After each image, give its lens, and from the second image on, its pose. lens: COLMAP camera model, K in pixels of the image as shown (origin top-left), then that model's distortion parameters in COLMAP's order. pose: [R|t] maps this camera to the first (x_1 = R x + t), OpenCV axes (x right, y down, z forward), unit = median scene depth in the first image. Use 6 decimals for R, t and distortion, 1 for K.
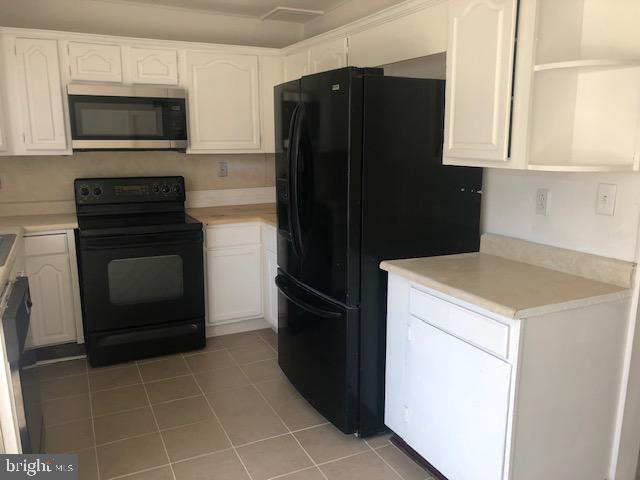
lens RADIAL K [[532.0, 0, 326.3], [0, 532.0, 238.2], [0, 0, 1]] dist [0.059486, -0.037455]
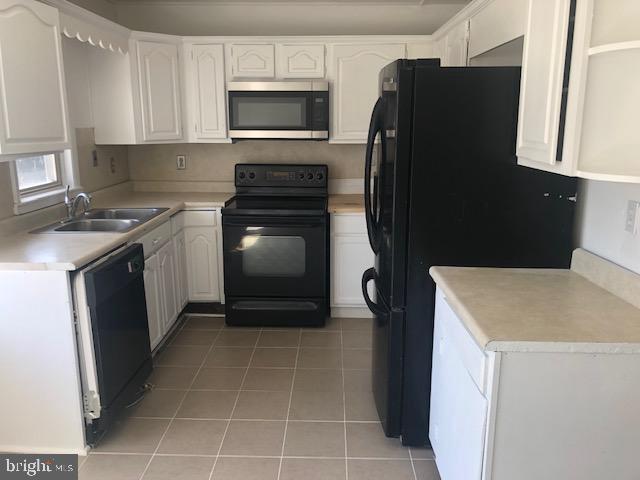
lens RADIAL K [[532.0, 0, 325.8], [0, 532.0, 242.5], [0, 0, 1]] dist [0.059486, -0.037455]
pose [[0.892244, 0.102030, -0.439876, 0.244886], [-0.085331, 0.994684, 0.057633, -0.025527], [0.443419, -0.013887, 0.896207, 0.054556]]
